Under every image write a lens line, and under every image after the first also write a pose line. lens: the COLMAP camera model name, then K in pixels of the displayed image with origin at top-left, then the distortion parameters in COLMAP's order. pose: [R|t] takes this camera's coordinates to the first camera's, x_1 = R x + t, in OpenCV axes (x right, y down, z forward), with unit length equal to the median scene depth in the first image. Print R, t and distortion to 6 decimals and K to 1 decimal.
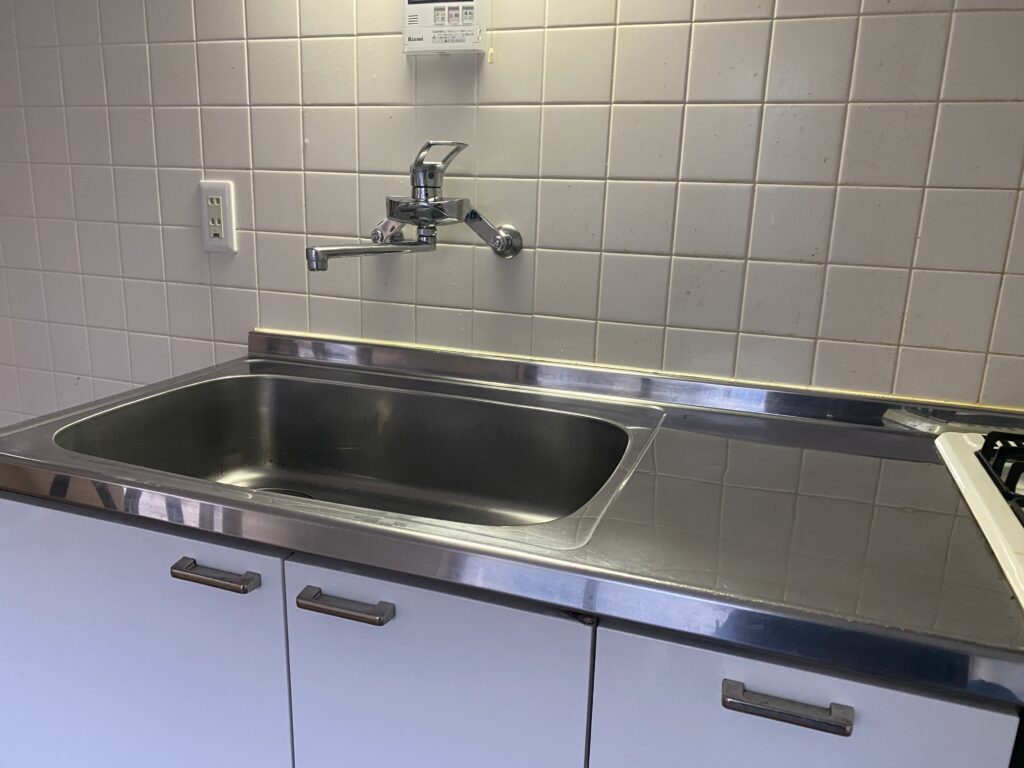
lens RADIAL K [[788.0, 0, 510.9], [0, 788.0, 387.3], [0, 0, 1]] dist [-0.001244, -0.001538]
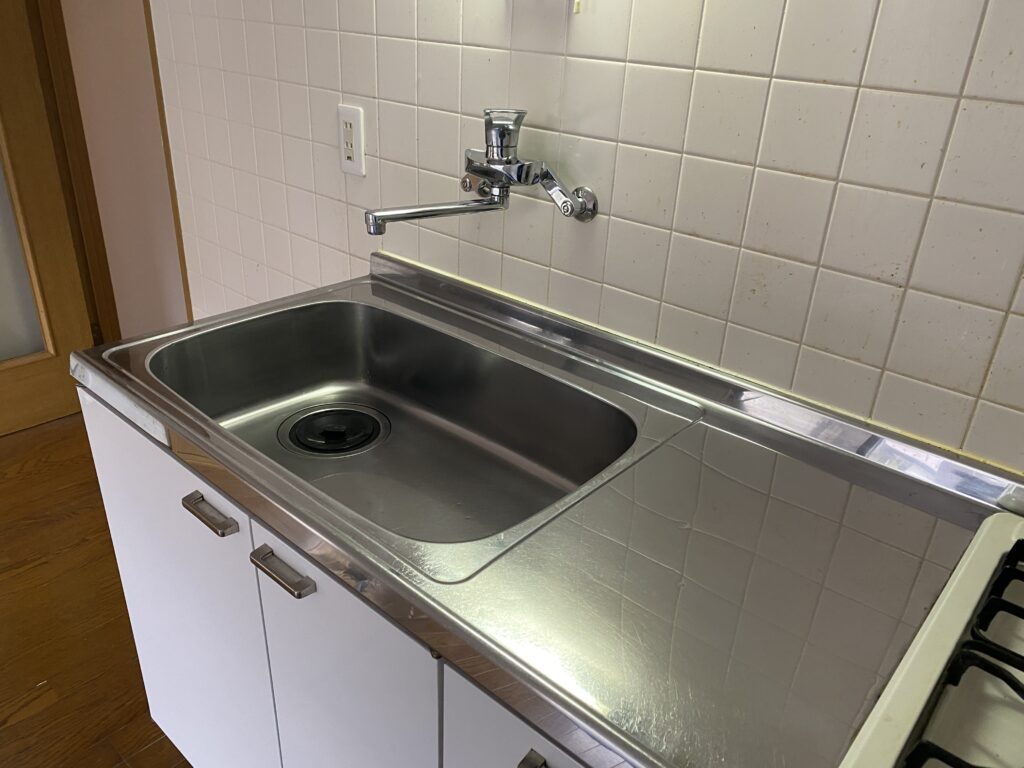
lens RADIAL K [[788.0, 0, 514.6], [0, 788.0, 382.1], [0, 0, 1]] dist [-0.001244, -0.001538]
pose [[0.932073, 0.173114, -0.318231, 0.266677], [-0.110738, 0.972539, 0.204706, -0.167120], [0.344930, -0.155560, 0.925648, 0.052583]]
